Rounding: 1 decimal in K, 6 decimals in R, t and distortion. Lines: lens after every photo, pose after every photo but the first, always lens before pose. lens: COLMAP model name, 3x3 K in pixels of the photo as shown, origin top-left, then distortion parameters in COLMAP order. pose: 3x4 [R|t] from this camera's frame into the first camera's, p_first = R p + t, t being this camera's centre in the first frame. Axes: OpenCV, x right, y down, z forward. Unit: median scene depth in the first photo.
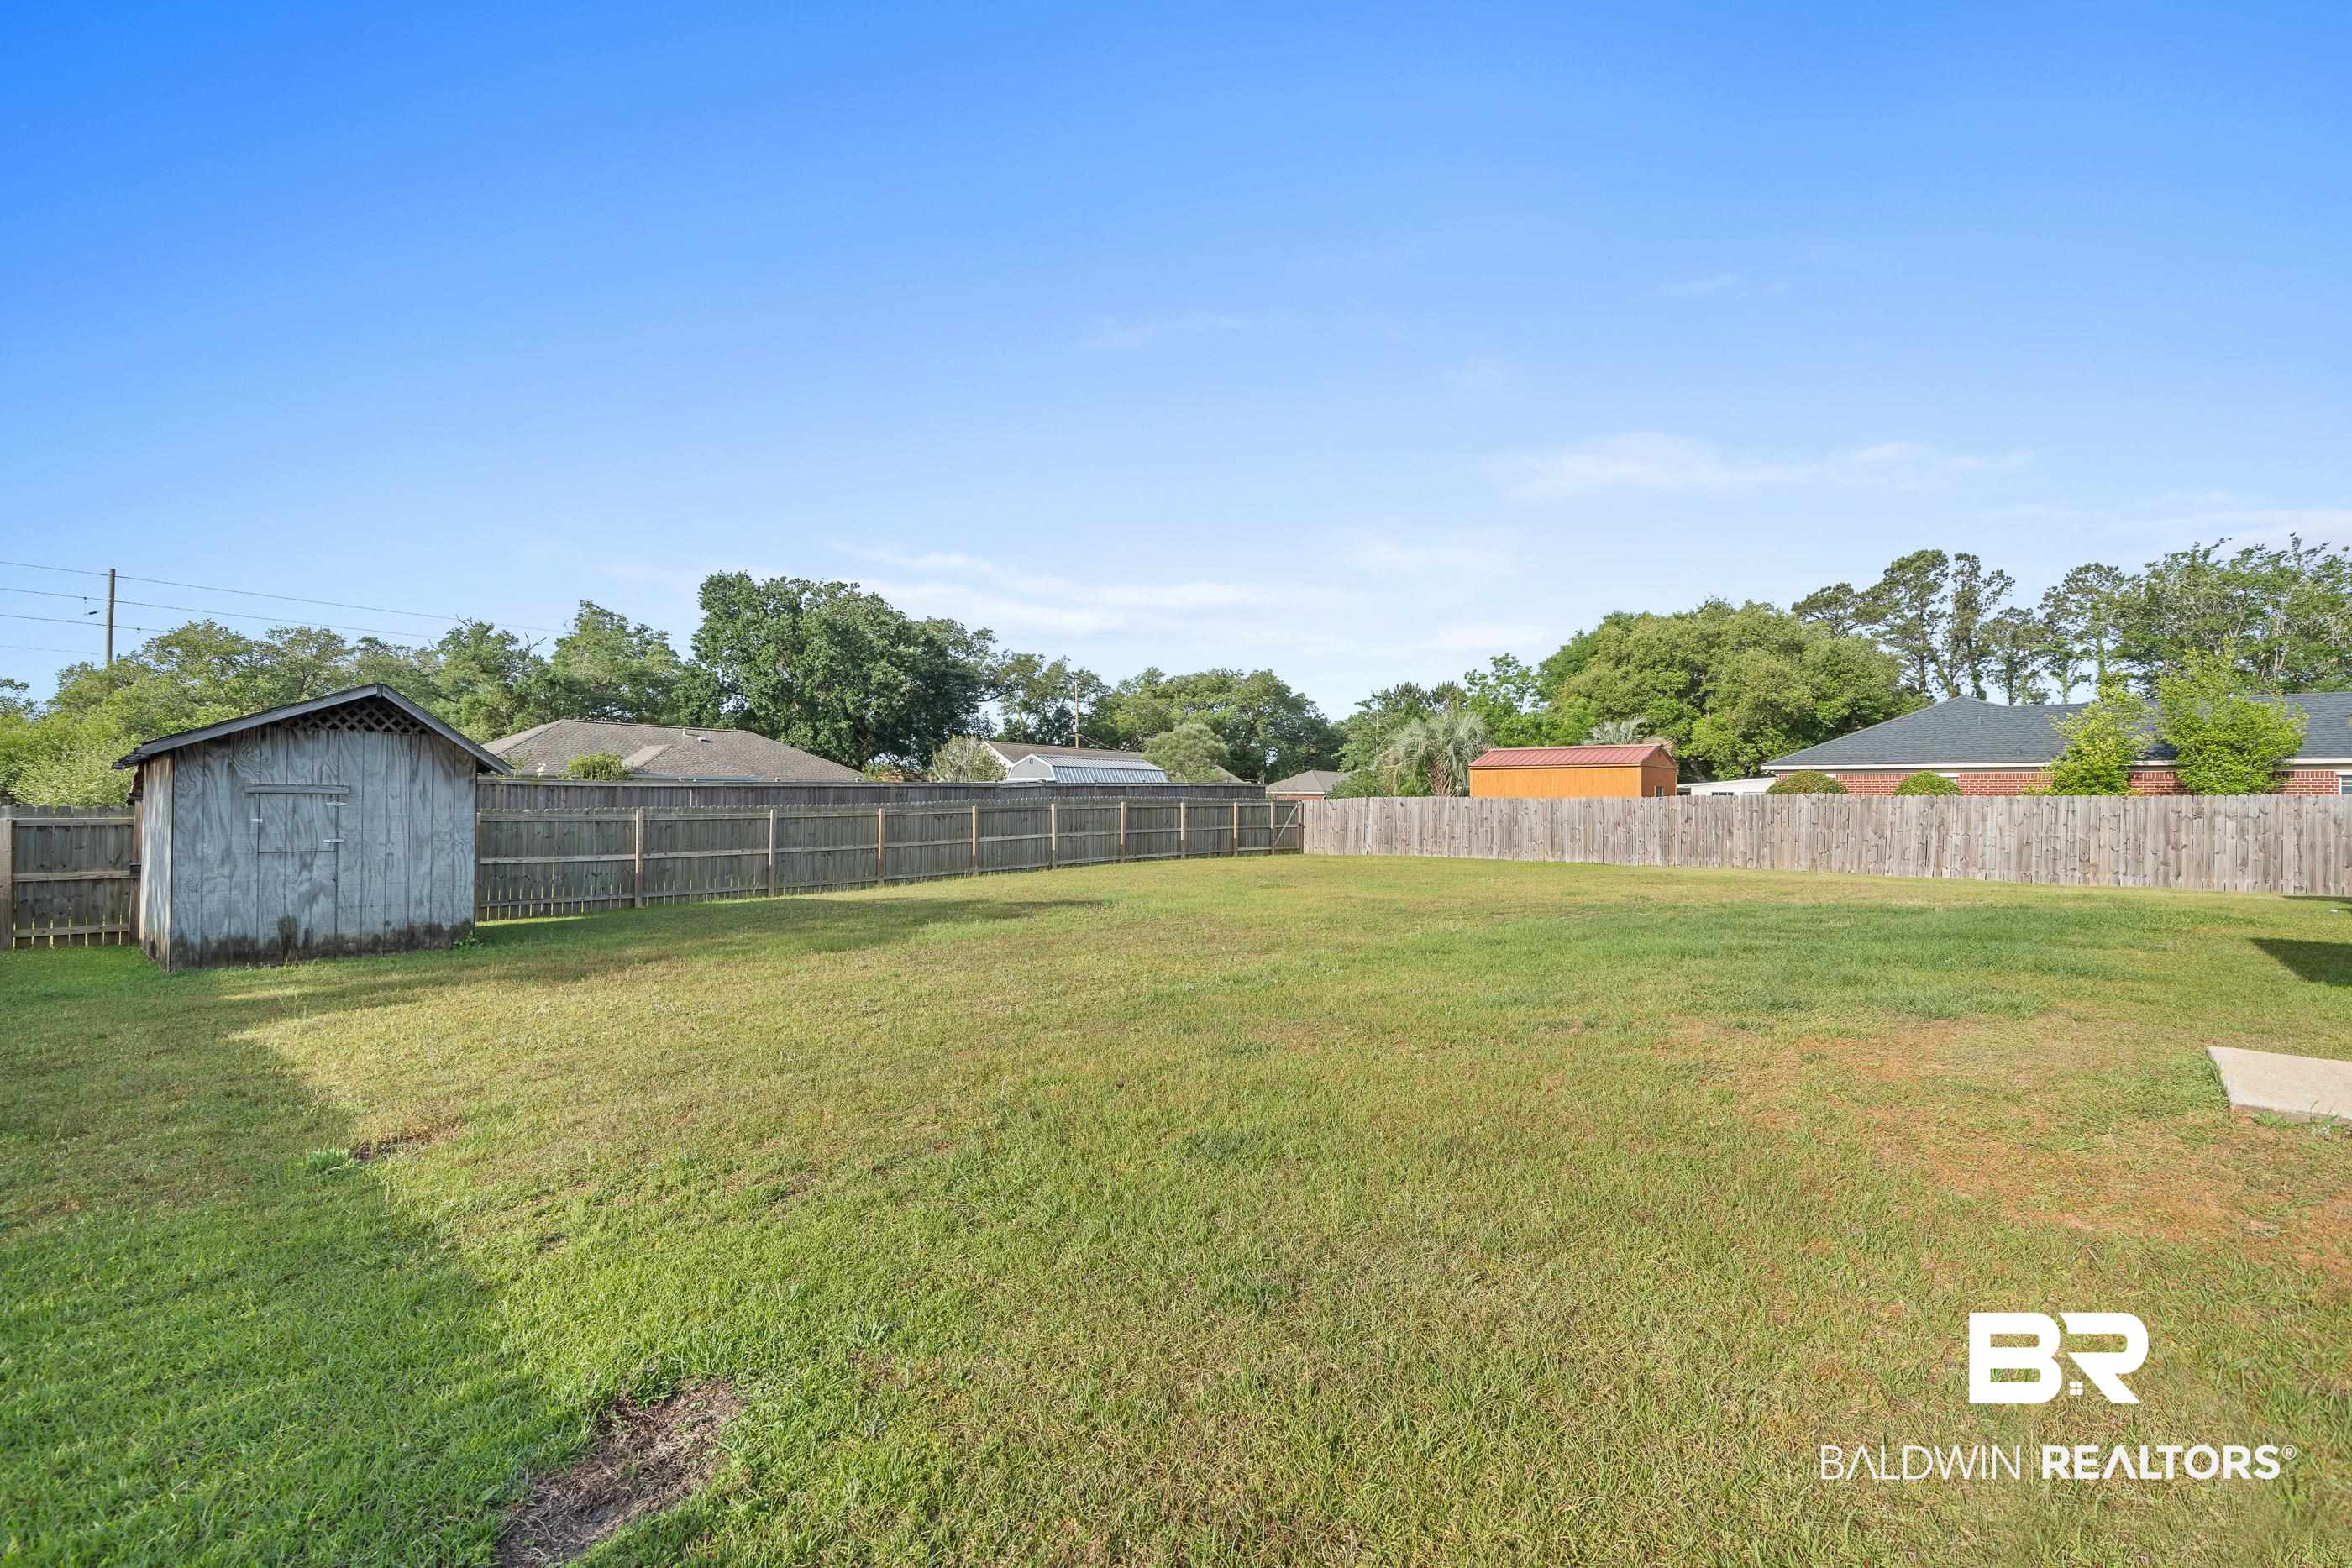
lens RADIAL K [[1004.0, 0, 1168.4], [0, 1004.0, 791.5], [0, 0, 1]] dist [0.000436, 0.000393]
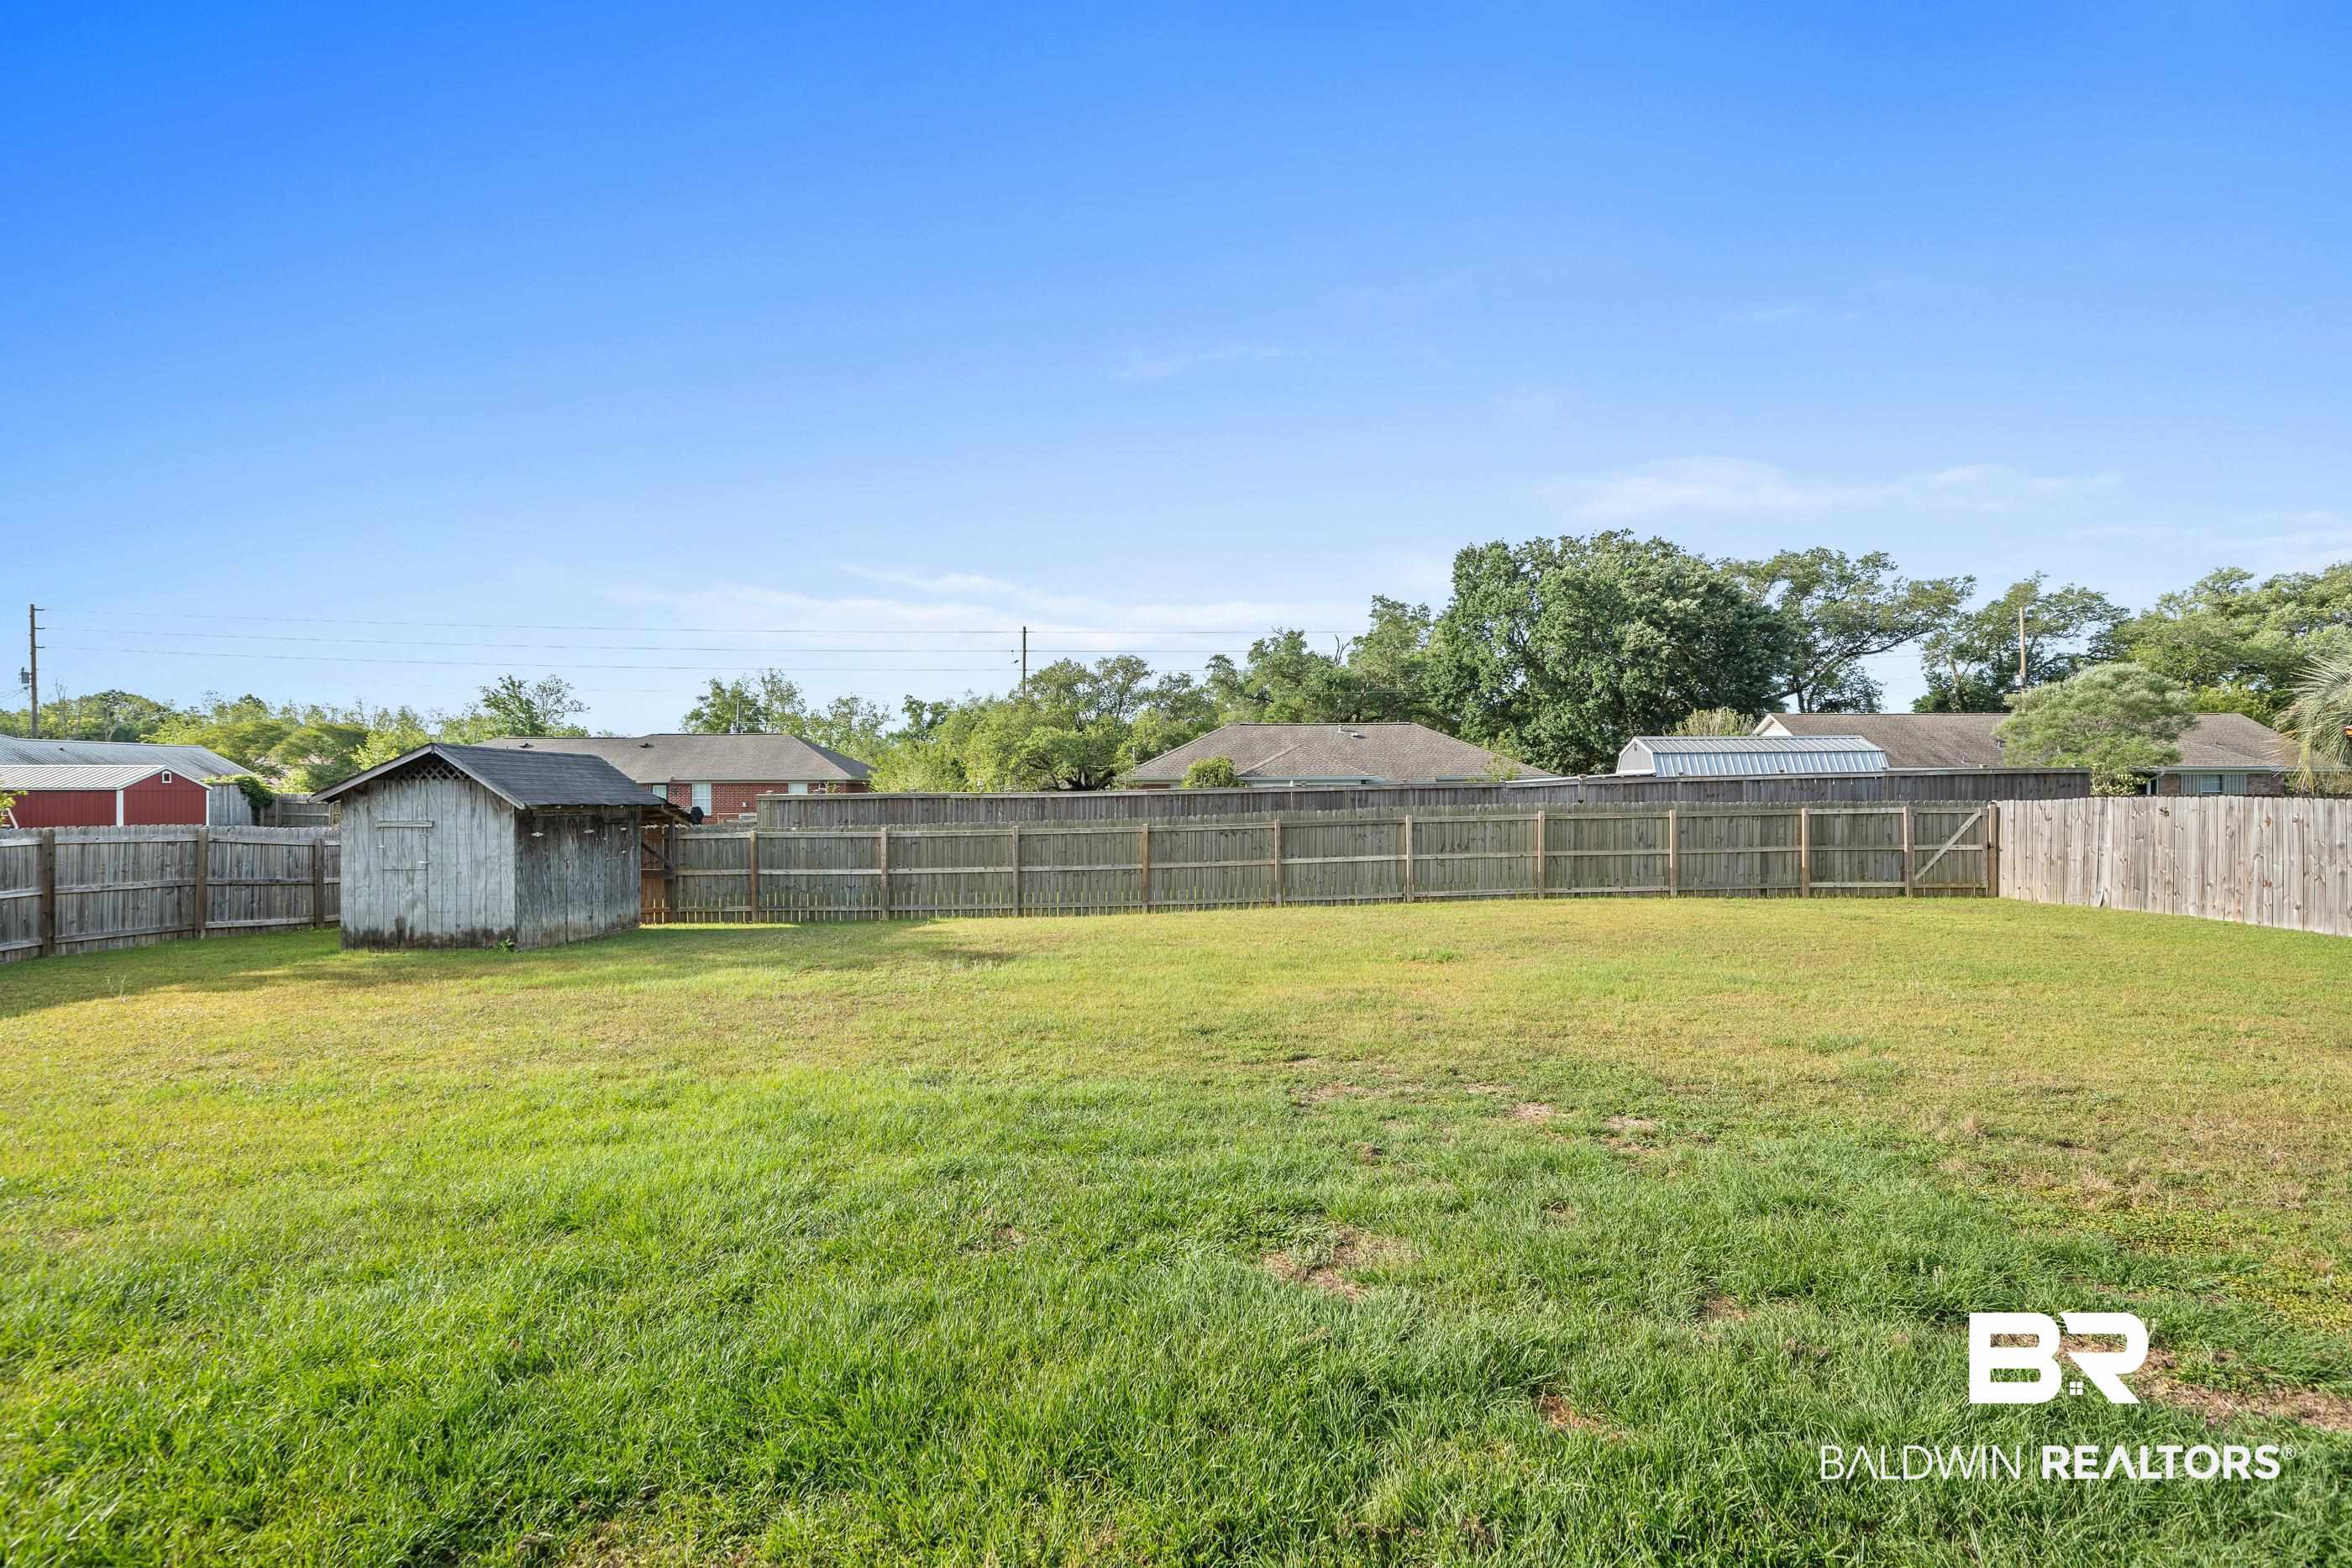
lens RADIAL K [[1141.9, 0, 1177.9], [0, 1141.9, 792.4], [0, 0, 1]] dist [0.003133, -0.000649]
pose [[0.665571, -0.010866, -0.746256, 0.631352], [0.020874, 0.999774, 0.004059, -0.018955], [0.746043, -0.018279, 0.665647, 0.471166]]
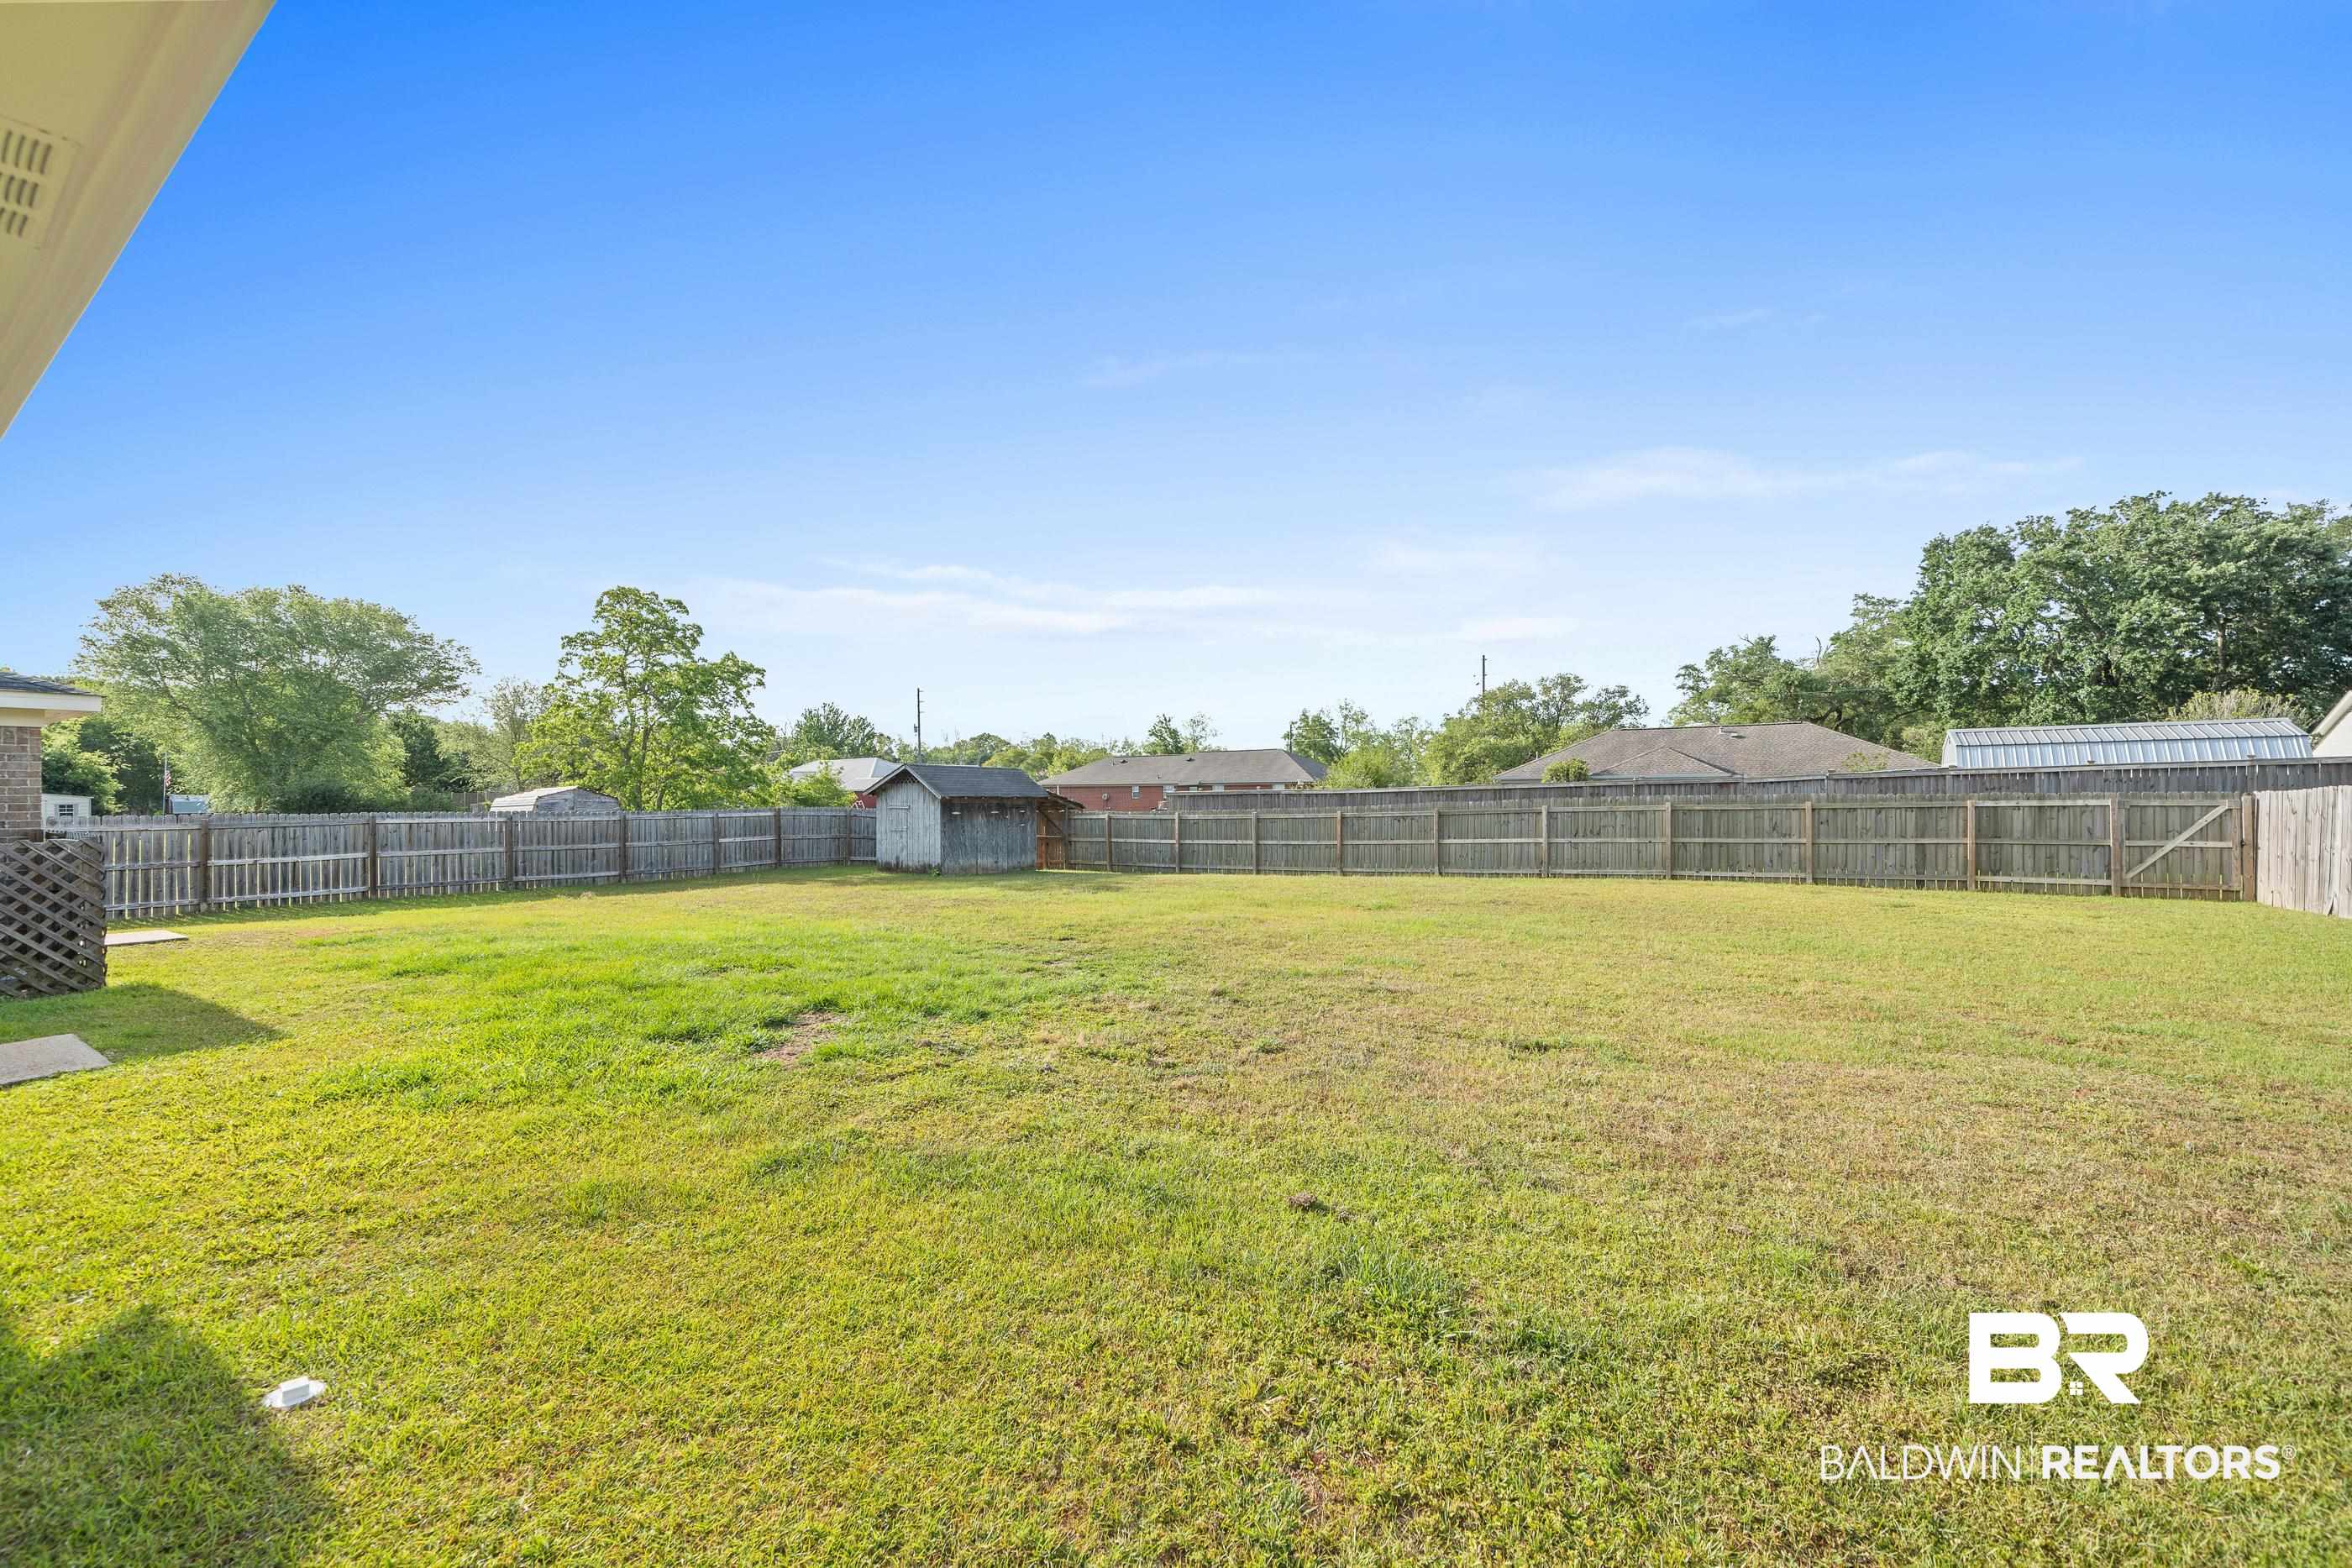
lens RADIAL K [[917.1, 0, 1176.7], [0, 917.1, 793.6], [0, 0, 1]] dist [-0.001259, -0.000328]
pose [[0.167699, -0.010961, -0.985777, 1.006118], [0.023679, 0.999694, -0.007088, -0.001844], [0.985554, -0.022154, 0.167907, 0.824490]]
